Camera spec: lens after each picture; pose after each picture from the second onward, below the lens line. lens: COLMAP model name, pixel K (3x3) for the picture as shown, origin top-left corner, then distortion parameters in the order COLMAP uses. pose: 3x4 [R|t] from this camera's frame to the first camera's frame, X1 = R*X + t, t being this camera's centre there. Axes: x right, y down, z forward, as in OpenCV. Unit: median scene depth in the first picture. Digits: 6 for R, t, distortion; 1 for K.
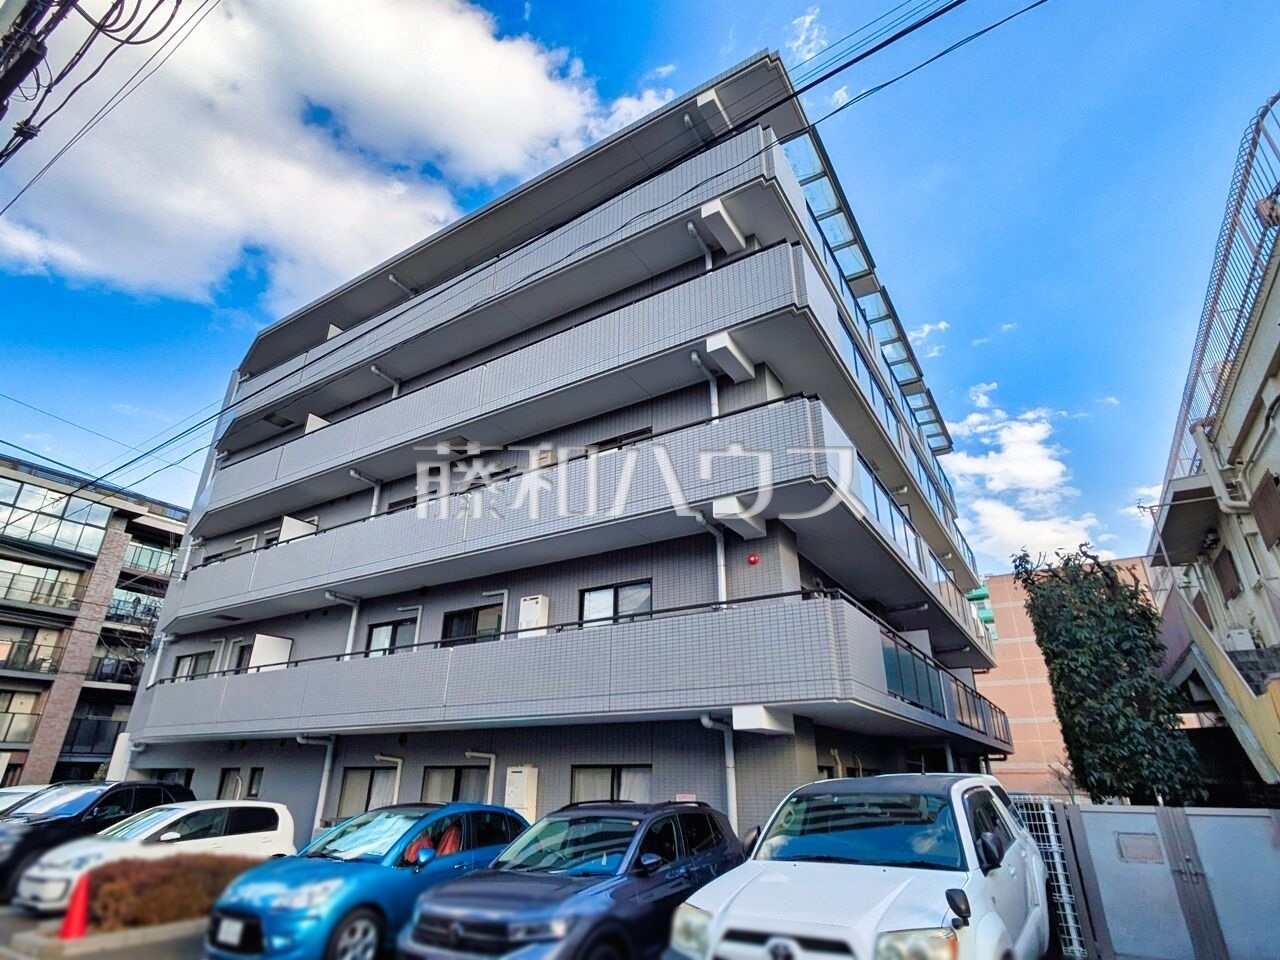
lens RADIAL K [[669.1, 0, 640.0], [0, 669.1, 480.0], [0, 0, 1]] dist [-0.001674, 0.000338]
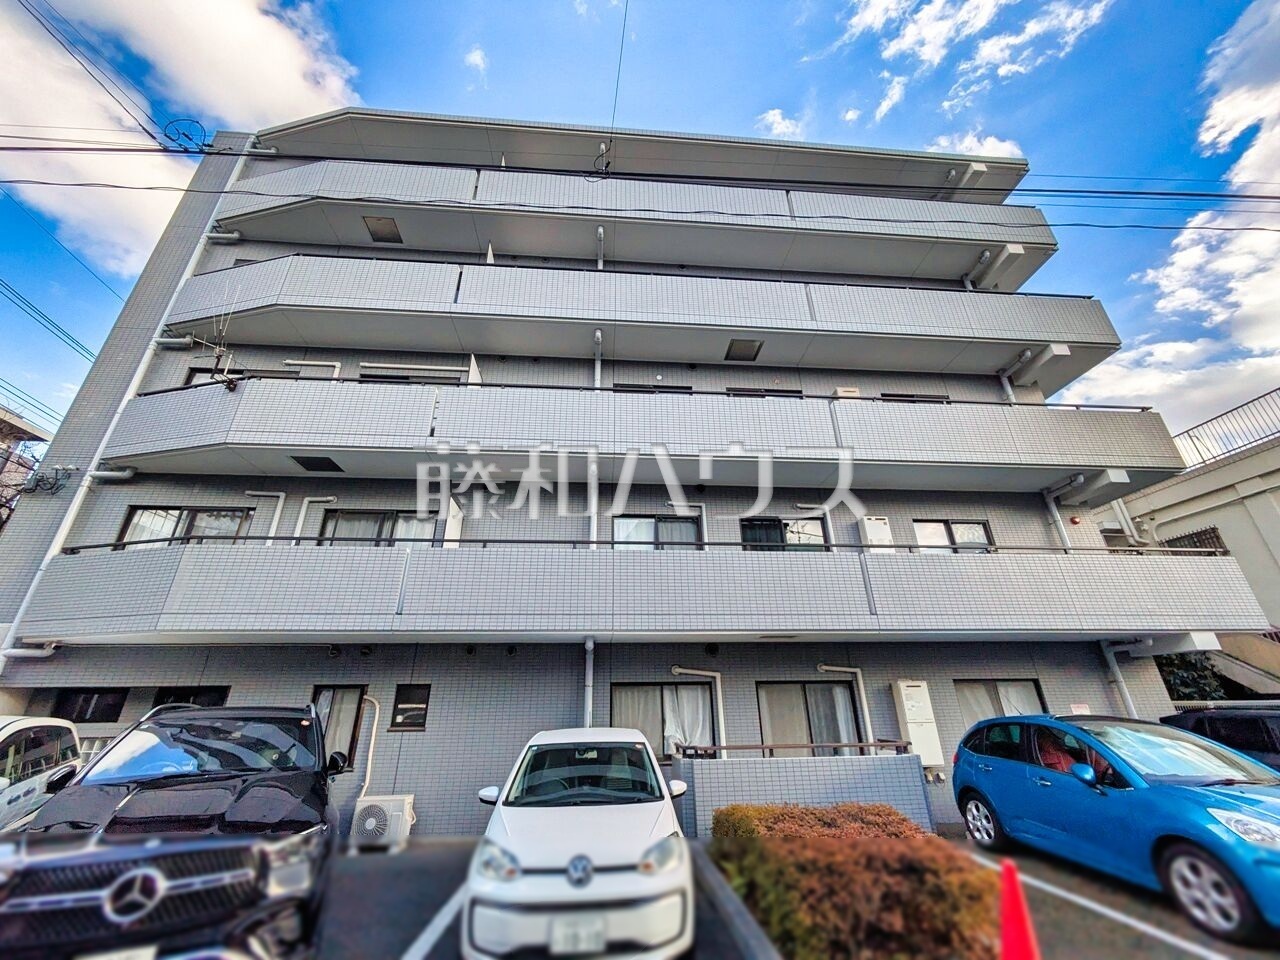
lens RADIAL K [[522.0, 0, 639.0], [0, 522.0, 437.6], [0, 0, 1]] dist [-0.000807, 0.000034]
pose [[0.800053, 0.255489, 0.542808, -0.641352], [-0.233347, 0.966063, -0.110772, 0.161329], [-0.552688, -0.038039, 0.832520, 0.366930]]
